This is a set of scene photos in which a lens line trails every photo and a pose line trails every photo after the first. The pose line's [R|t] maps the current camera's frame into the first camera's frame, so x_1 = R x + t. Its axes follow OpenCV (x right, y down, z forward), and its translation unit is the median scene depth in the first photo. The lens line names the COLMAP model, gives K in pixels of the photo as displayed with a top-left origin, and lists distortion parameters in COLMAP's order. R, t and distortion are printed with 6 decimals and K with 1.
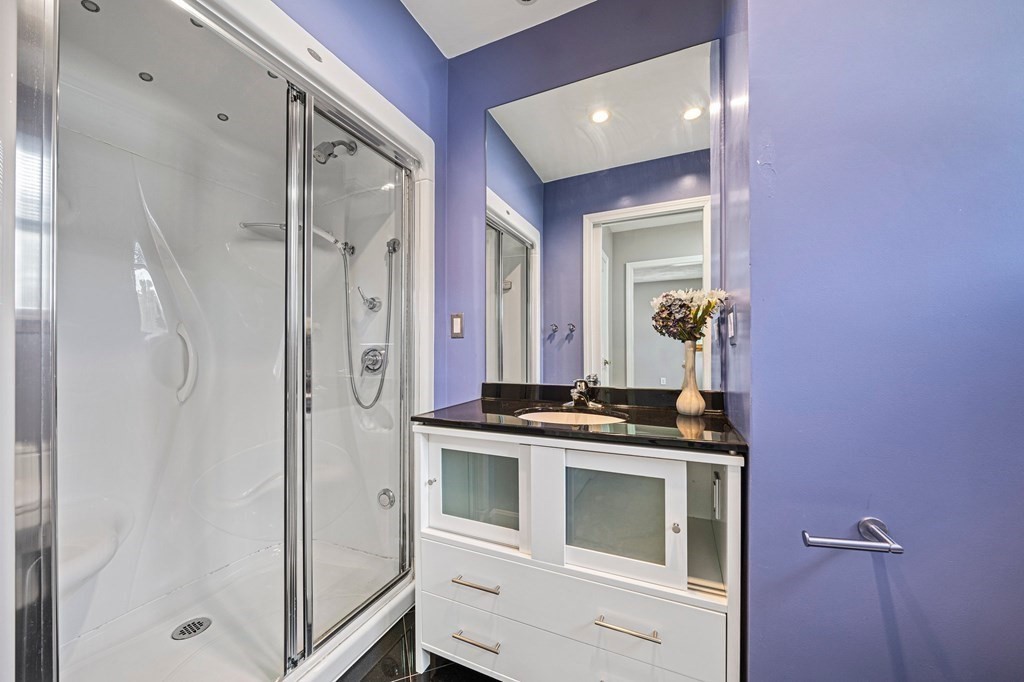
lens RADIAL K [[355.1, 0, 515.1], [0, 355.1, 352.9], [0, 0, 1]] dist [0.000118, -0.000056]
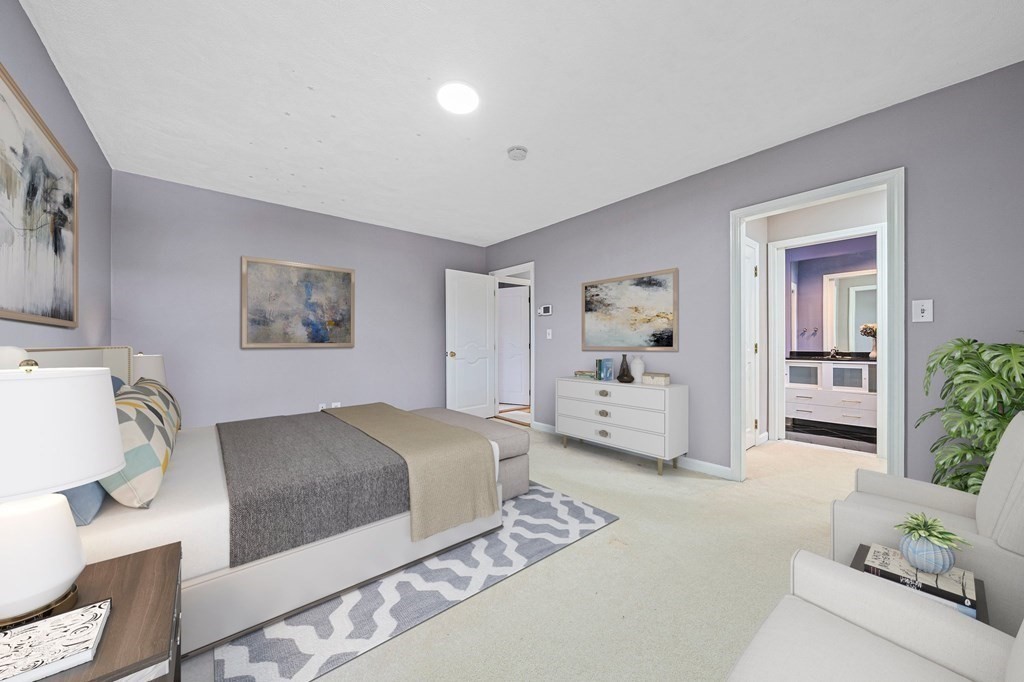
lens RADIAL K [[361.4, 0, 510.9], [0, 361.4, 342.3], [0, 0, 1]] dist [-0.000010, -0.000028]
pose [[0.901631, -0.001347, -0.432503, -1.251187], [0.000431, 0.999997, -0.002215, 0.016667], [0.432505, 0.001811, 0.901630, -3.919120]]
